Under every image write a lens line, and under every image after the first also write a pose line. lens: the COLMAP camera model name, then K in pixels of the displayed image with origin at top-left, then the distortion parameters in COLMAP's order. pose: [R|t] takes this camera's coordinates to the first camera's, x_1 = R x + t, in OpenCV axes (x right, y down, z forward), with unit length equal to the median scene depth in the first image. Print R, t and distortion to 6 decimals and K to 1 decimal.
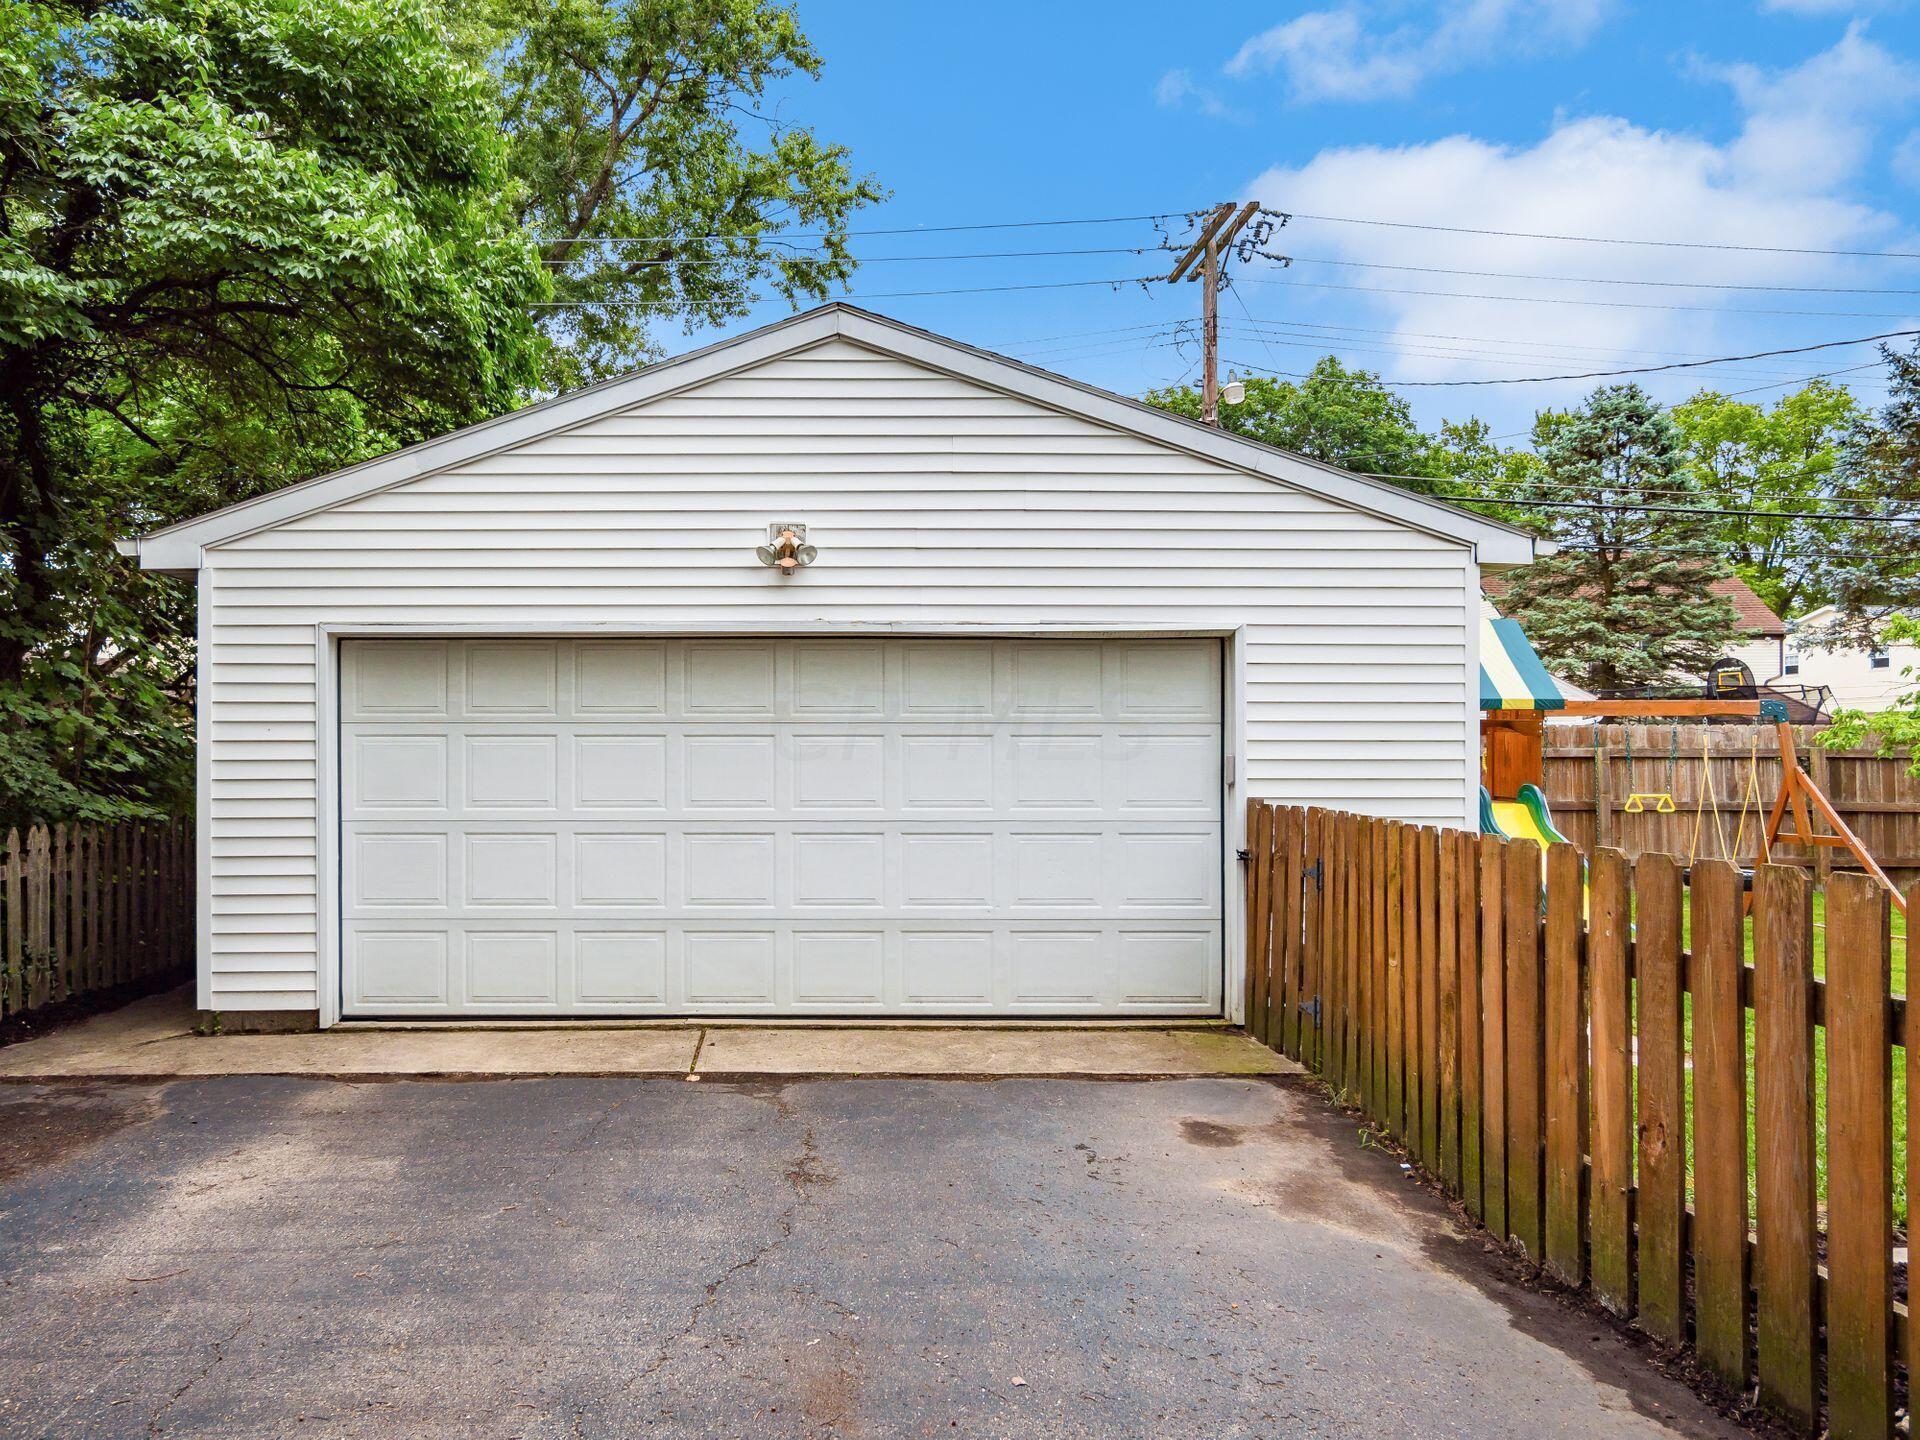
lens RADIAL K [[1302.9, 0, 796.9], [0, 1302.9, 790.0], [0, 0, 1]] dist [0.006937, -0.003609]
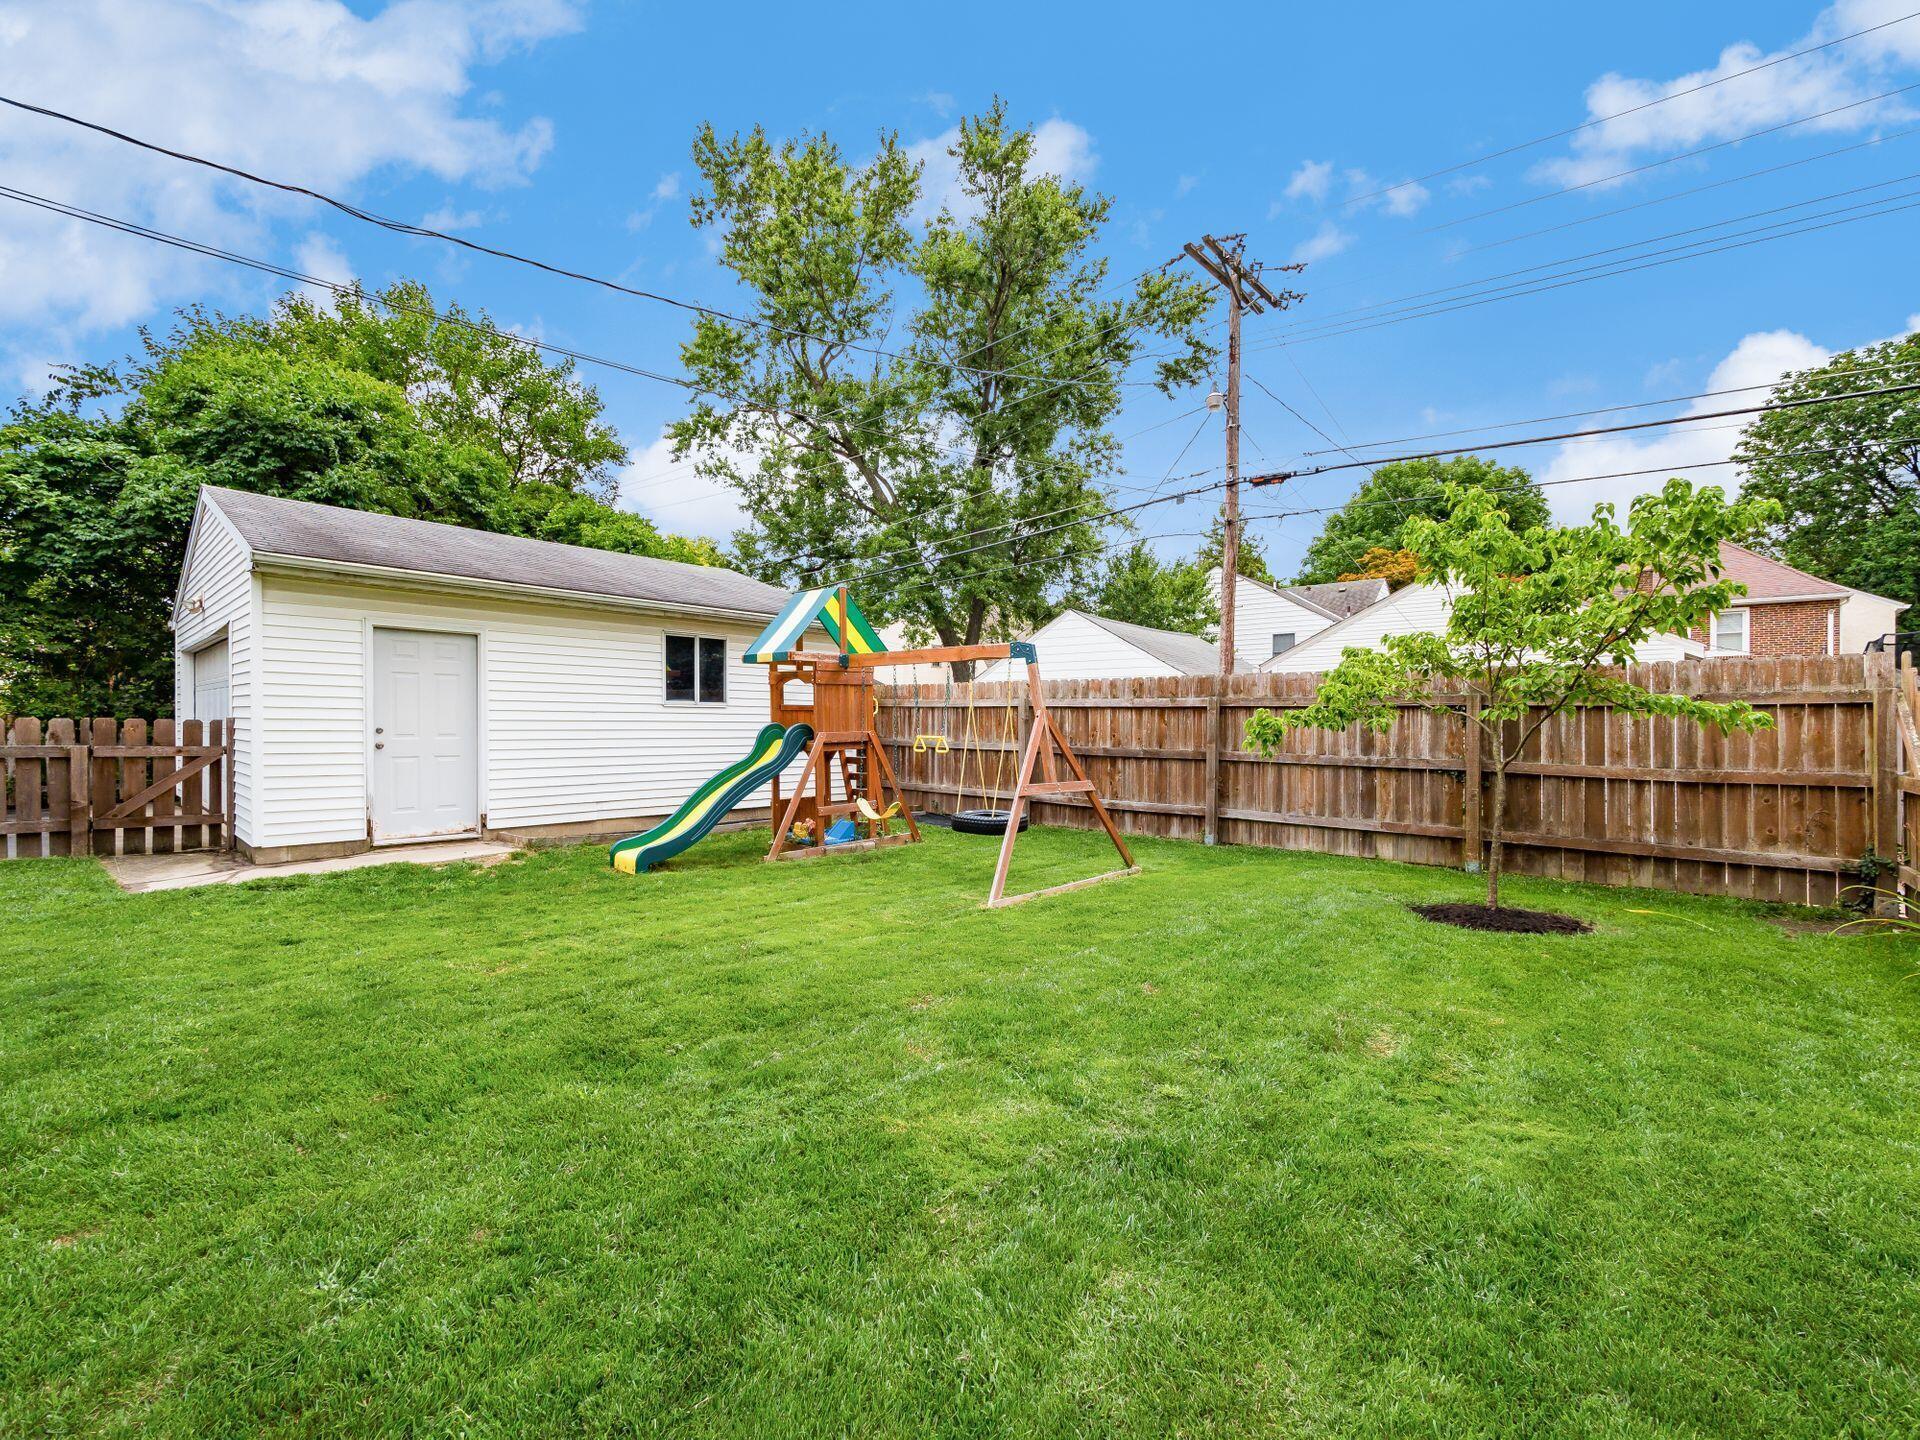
lens RADIAL K [[841.5, 0, 960.0], [0, 841.5, 720.0], [0, 0, 1]] dist [-0.002735, -0.000262]
pose [[0.737049, 0.006754, -0.675805, 1.860789], [-0.027866, 0.999403, -0.020403, 0.006683], [0.675264, 0.033870, 0.736798, 0.817763]]
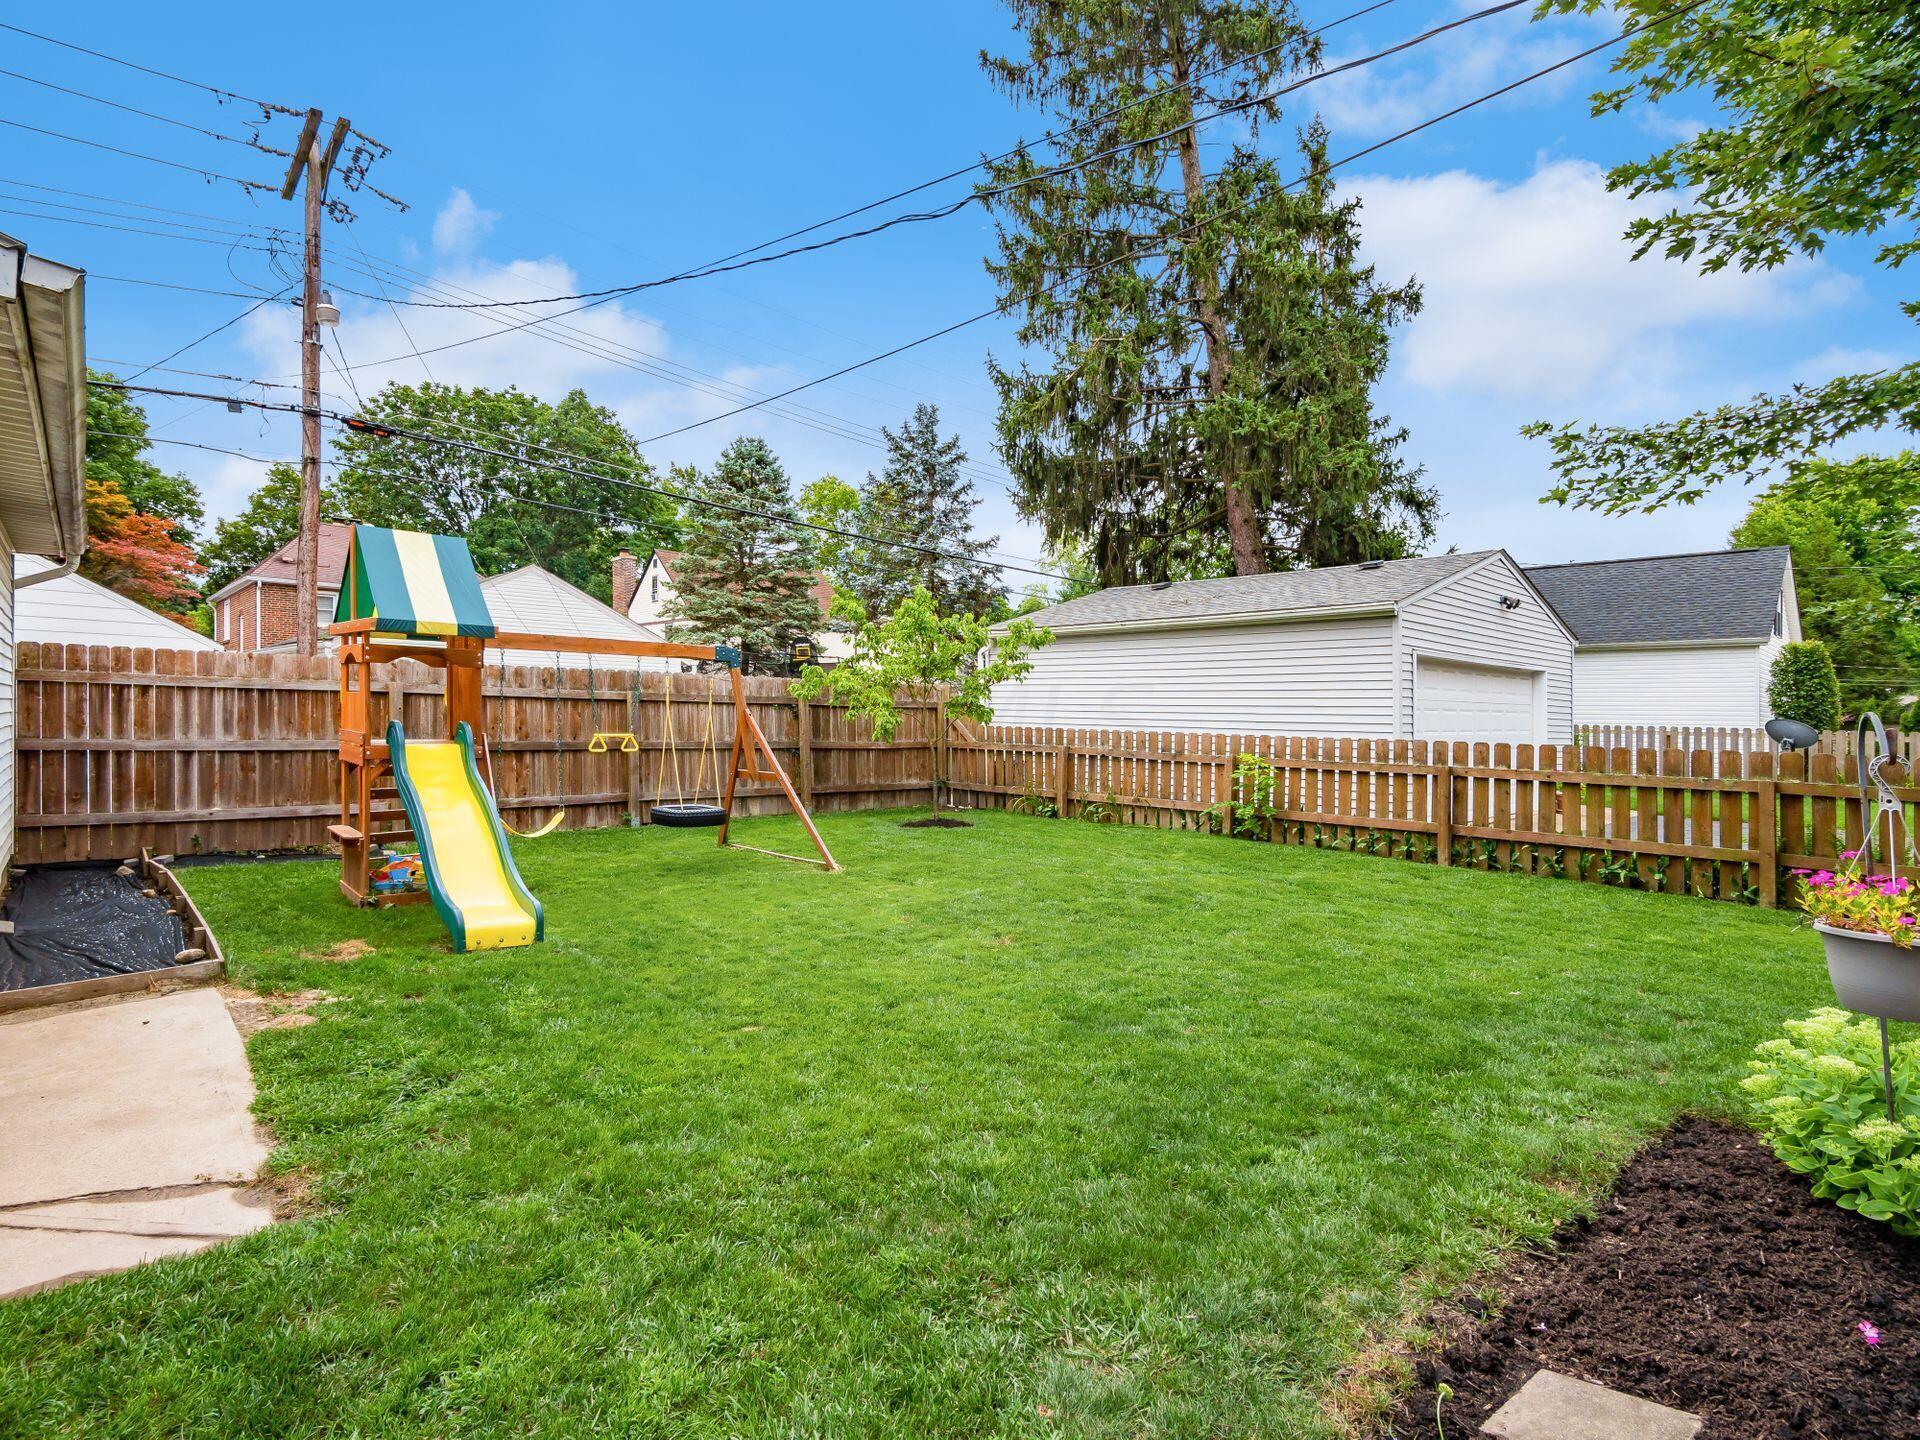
lens RADIAL K [[976.0, 0, 966.6], [0, 976.0, 713.9], [0, 0, 1]] dist [0.001876, -0.000153]
pose [[0.745790, 0.015465, 0.666002, 0.585854], [-0.001961, 0.999777, -0.021019, 0.005370], [-0.666179, 0.014369, 0.745654, 0.437899]]
